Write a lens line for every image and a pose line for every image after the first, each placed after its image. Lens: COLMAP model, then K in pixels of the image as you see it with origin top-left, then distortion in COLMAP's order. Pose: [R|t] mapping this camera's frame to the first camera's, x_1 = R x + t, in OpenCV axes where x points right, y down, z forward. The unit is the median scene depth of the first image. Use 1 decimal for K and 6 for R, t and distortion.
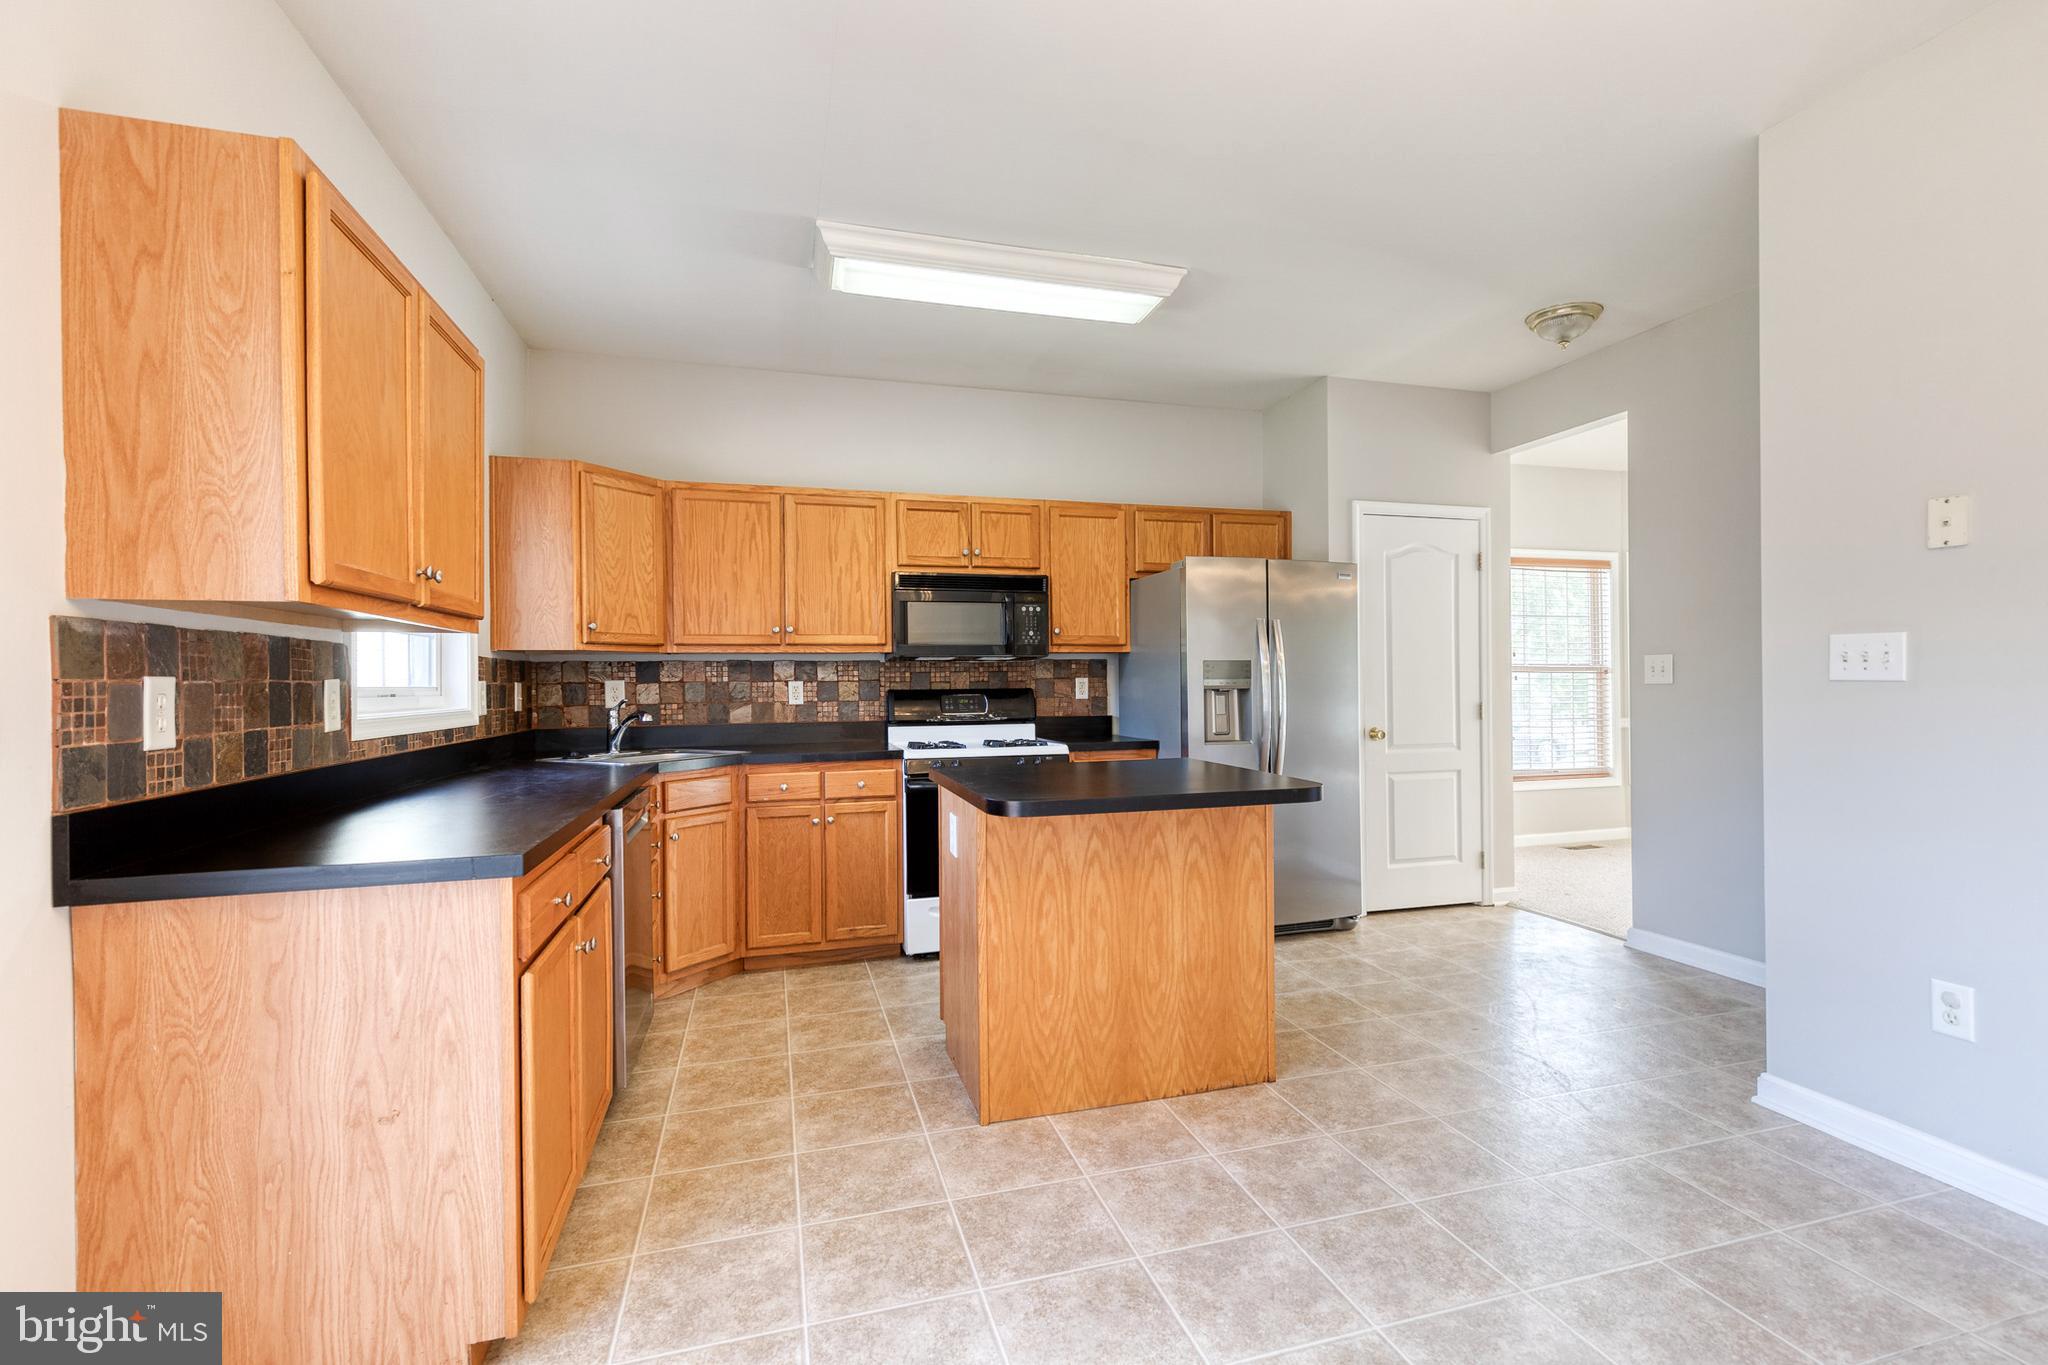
lens RADIAL K [[927.7, 0, 1054.8], [0, 927.7, 682.4], [0, 0, 1]] dist [0.007767, 0.000078]
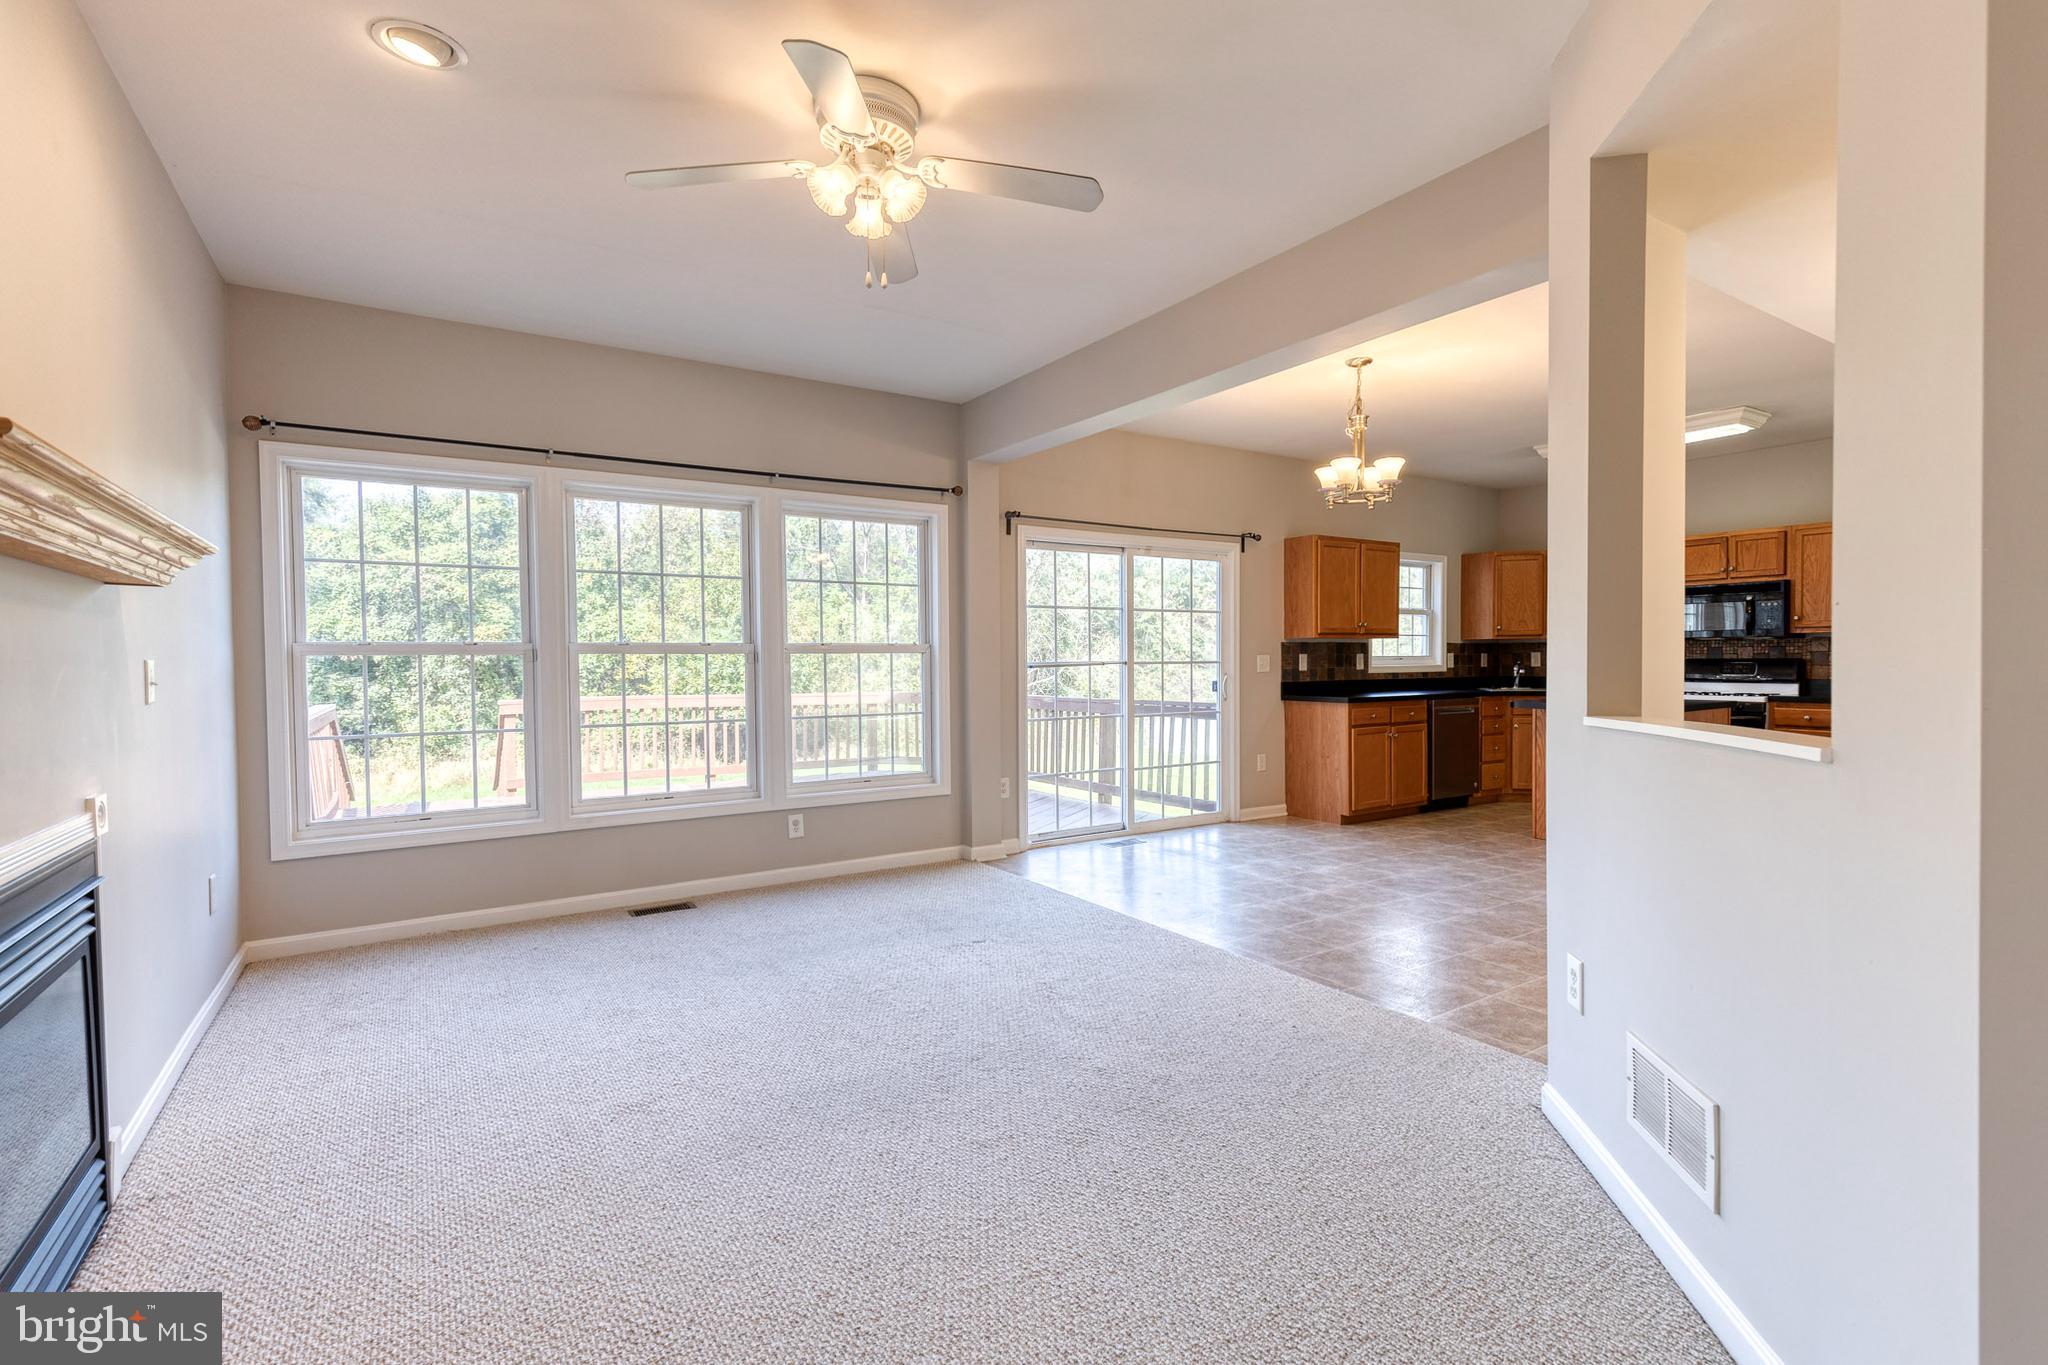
lens RADIAL K [[954.4, 0, 1054.1], [0, 954.4, 680.7], [0, 0, 1]] dist [-0.000166, 0.000638]
pose [[0.290464, 0.032683, -0.956328, 1.274563], [0.003554, 0.999373, 0.035233, -0.018415], [0.956879, -0.013633, 0.290166, -0.606267]]
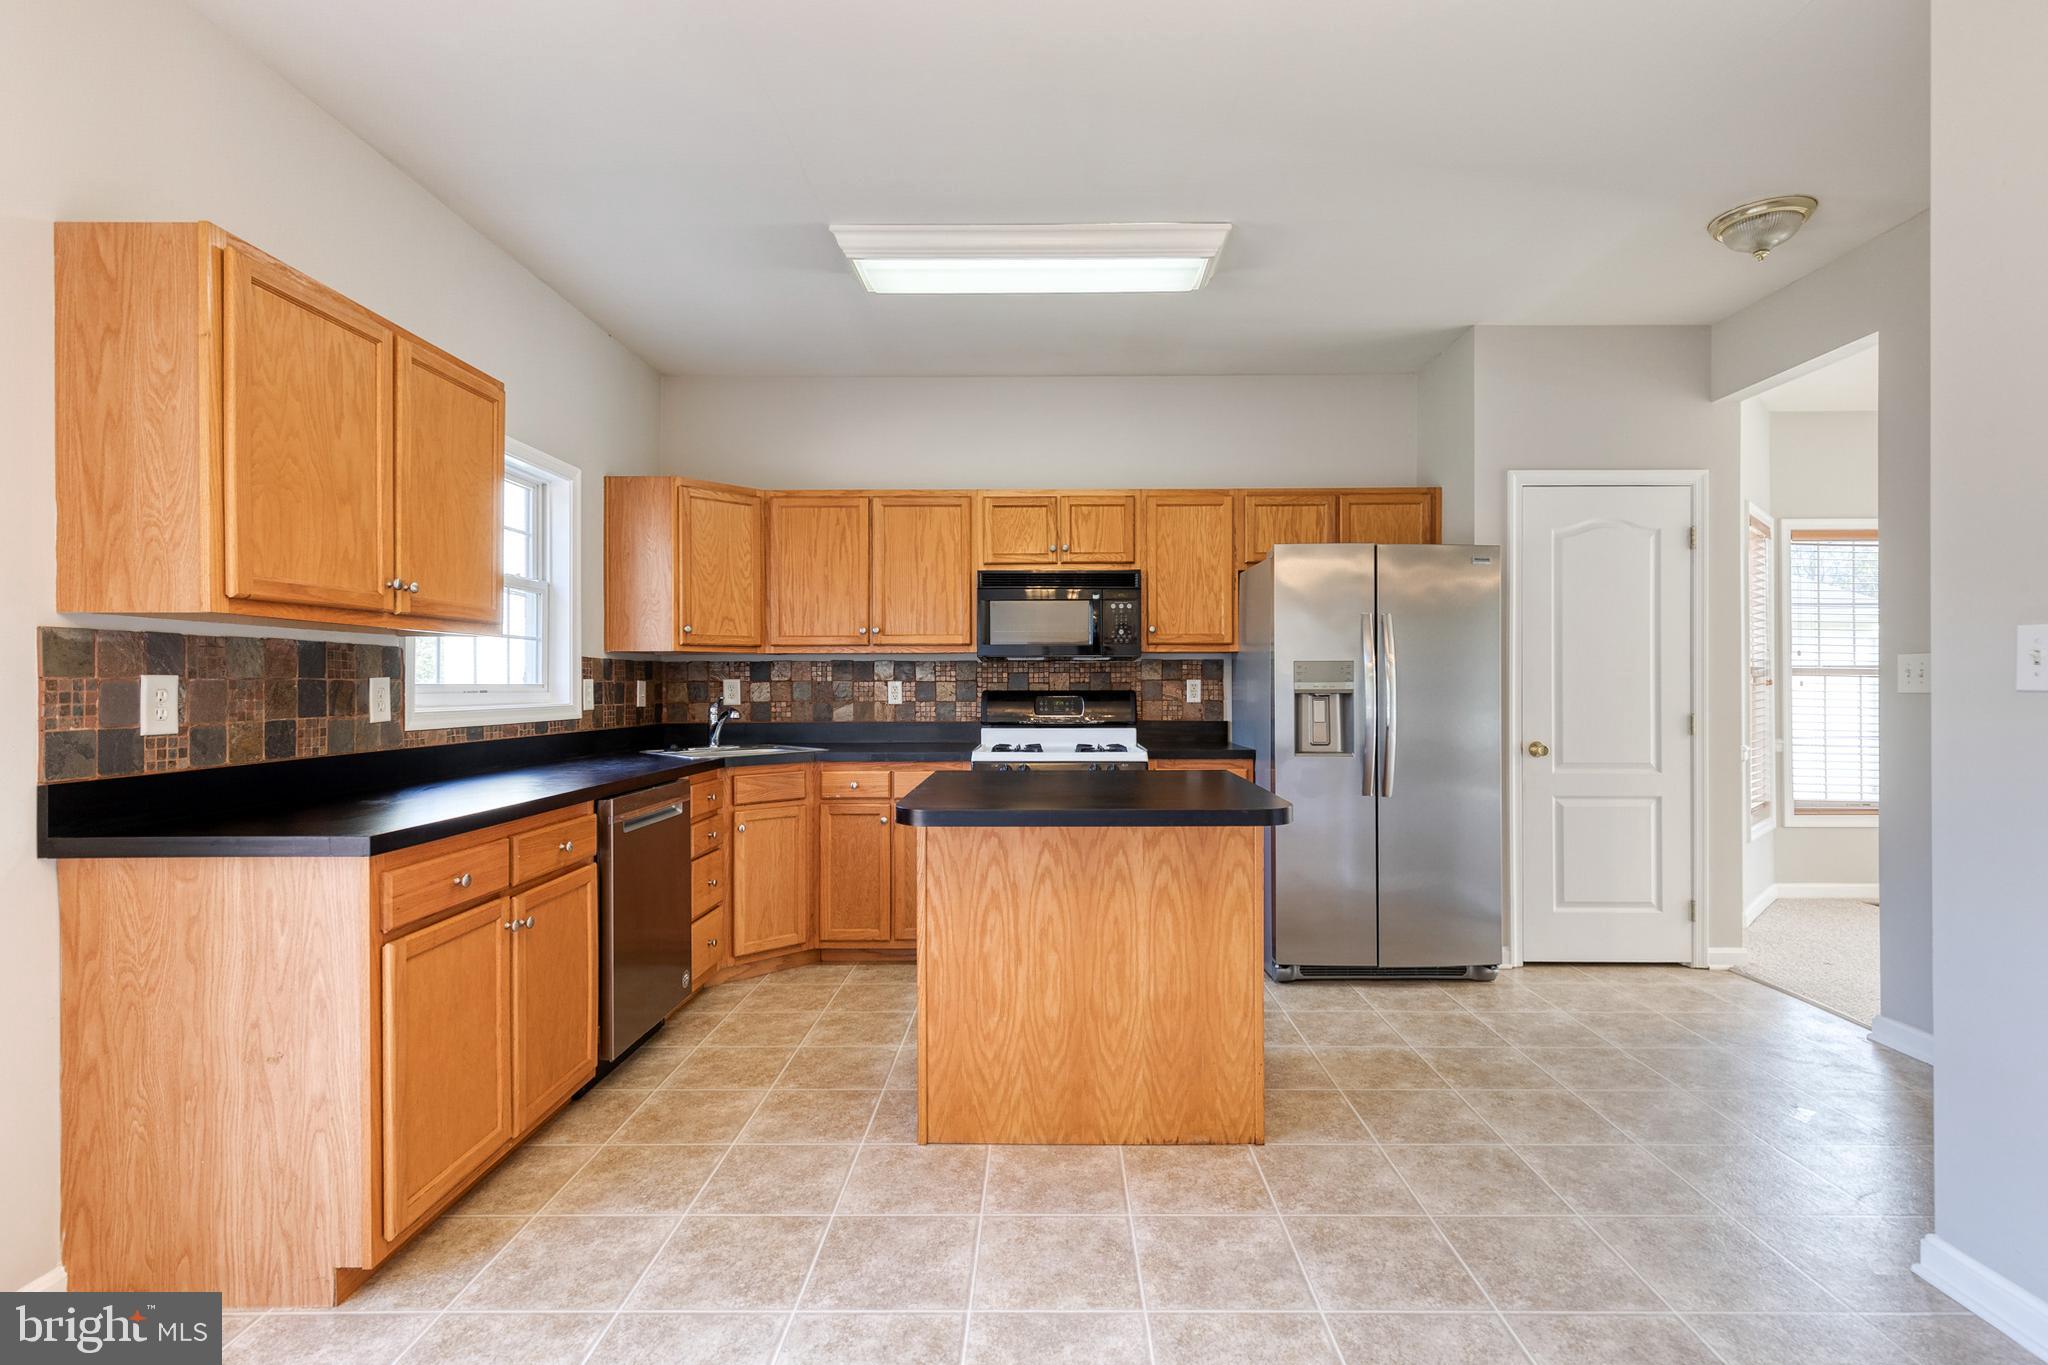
lens RADIAL K [[959.2, 0, 1048.4], [0, 959.2, 683.3], [0, 0, 1]] dist [0.009209, -0.000575]
pose [[0.955355, 0.007598, -0.295363, 0.223879], [-0.007304, 0.999971, 0.002099, -0.002866], [0.295370, 0.000152, 0.955383, 0.057507]]
